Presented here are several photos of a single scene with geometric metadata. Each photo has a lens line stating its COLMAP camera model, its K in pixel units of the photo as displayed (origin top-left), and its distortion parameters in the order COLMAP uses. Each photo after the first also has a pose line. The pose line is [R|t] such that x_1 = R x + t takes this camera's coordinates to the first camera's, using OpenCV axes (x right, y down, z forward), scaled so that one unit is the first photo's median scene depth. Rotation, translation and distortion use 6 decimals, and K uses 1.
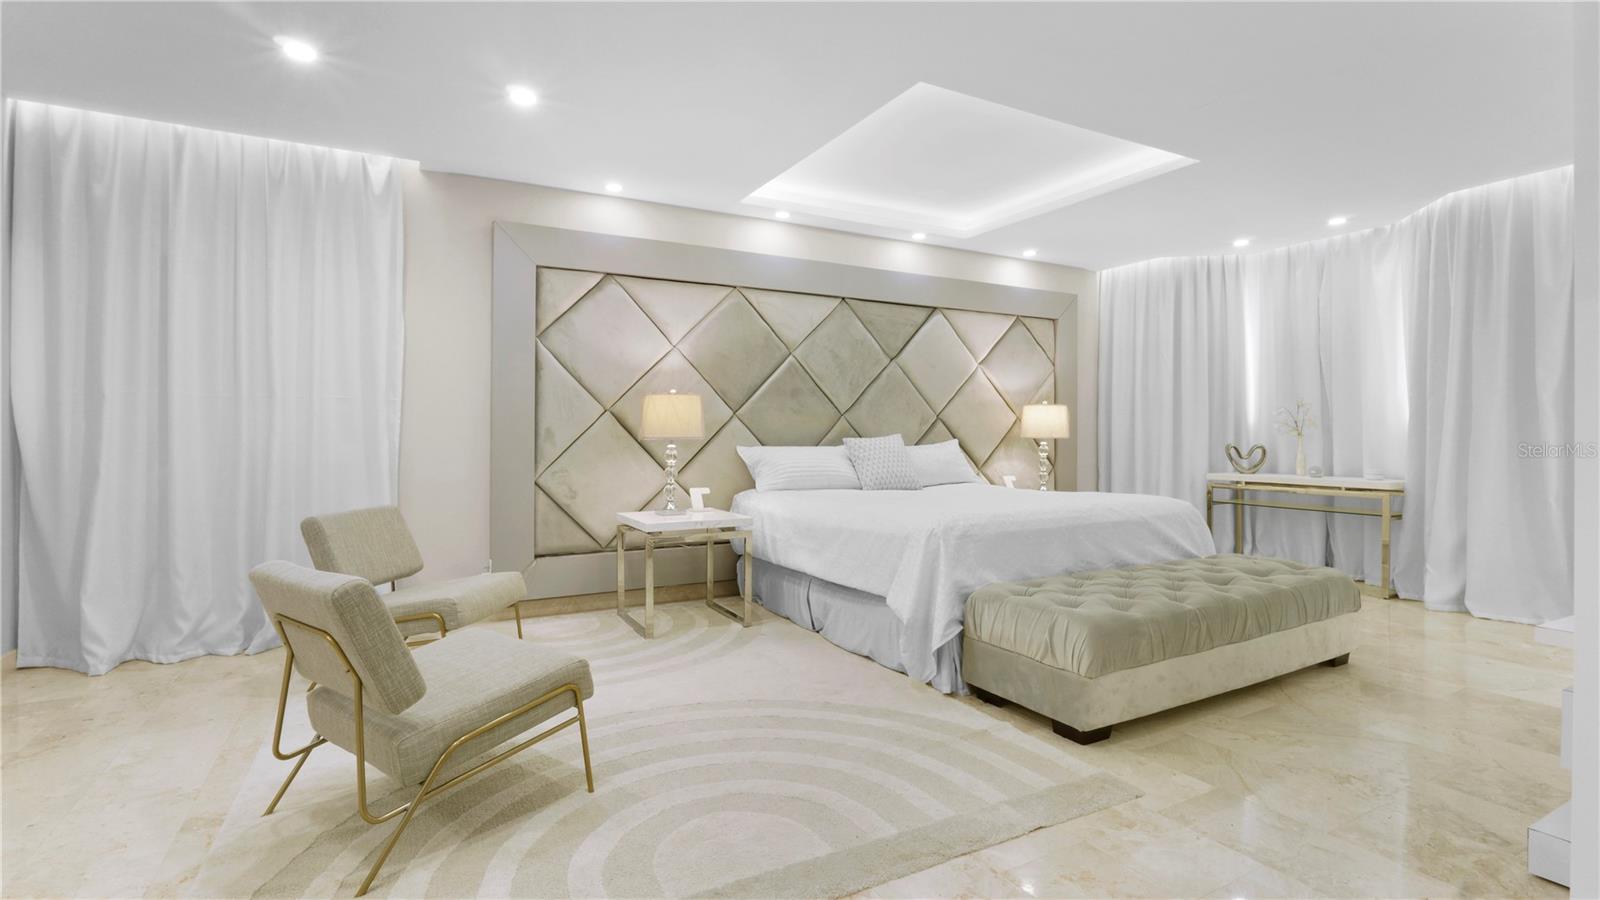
lens RADIAL K [[767.5, 0, 798.7], [0, 767.5, 433.7], [0, 0, 1]] dist [-0.018503, 0.000501]
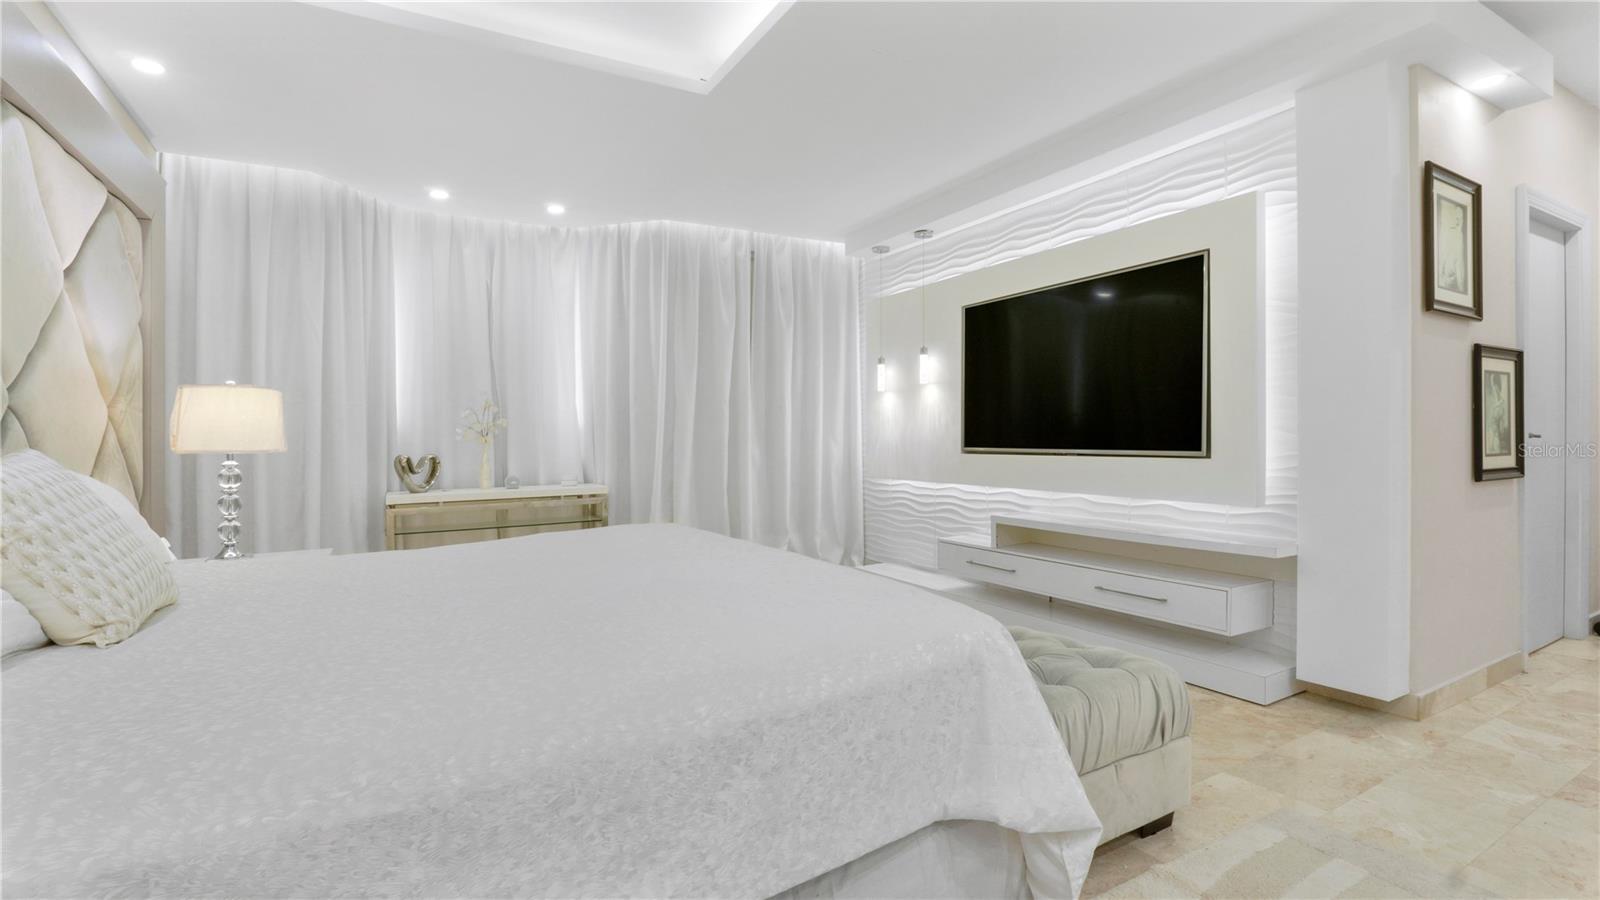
lens RADIAL K [[739.8, 0, 803.7], [0, 739.8, 434.1], [0, 0, 1]] dist [-0.001264, -0.000143]
pose [[-0.022050, 0.000189, 0.999757, -0.198109], [0.020320, 0.999793, 0.000259, 0.000317], [-0.999550, 0.020321, -0.022049, 0.723591]]
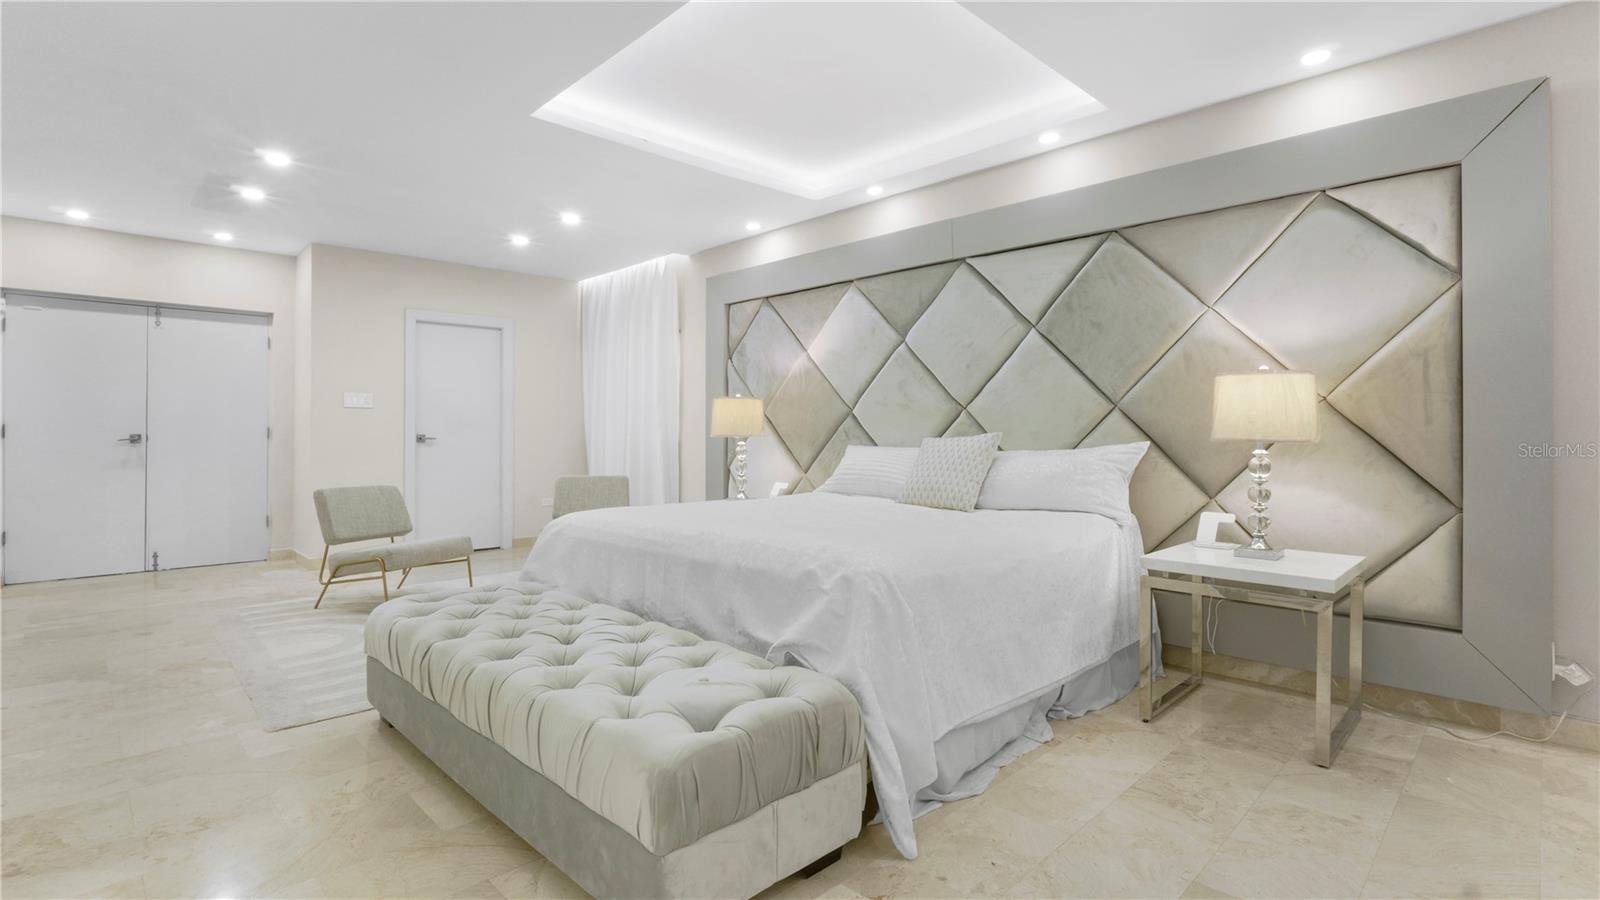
lens RADIAL K [[767.5, 0, 798.7], [0, 767.5, 433.7], [0, 0, 1]] dist [-0.018503, 0.000501]
pose [[0.247482, -0.003651, -0.968886, 0.783787], [-0.003724, 0.999982, -0.004720, 0.005388], [0.968885, 0.004776, 0.247464, 0.654658]]
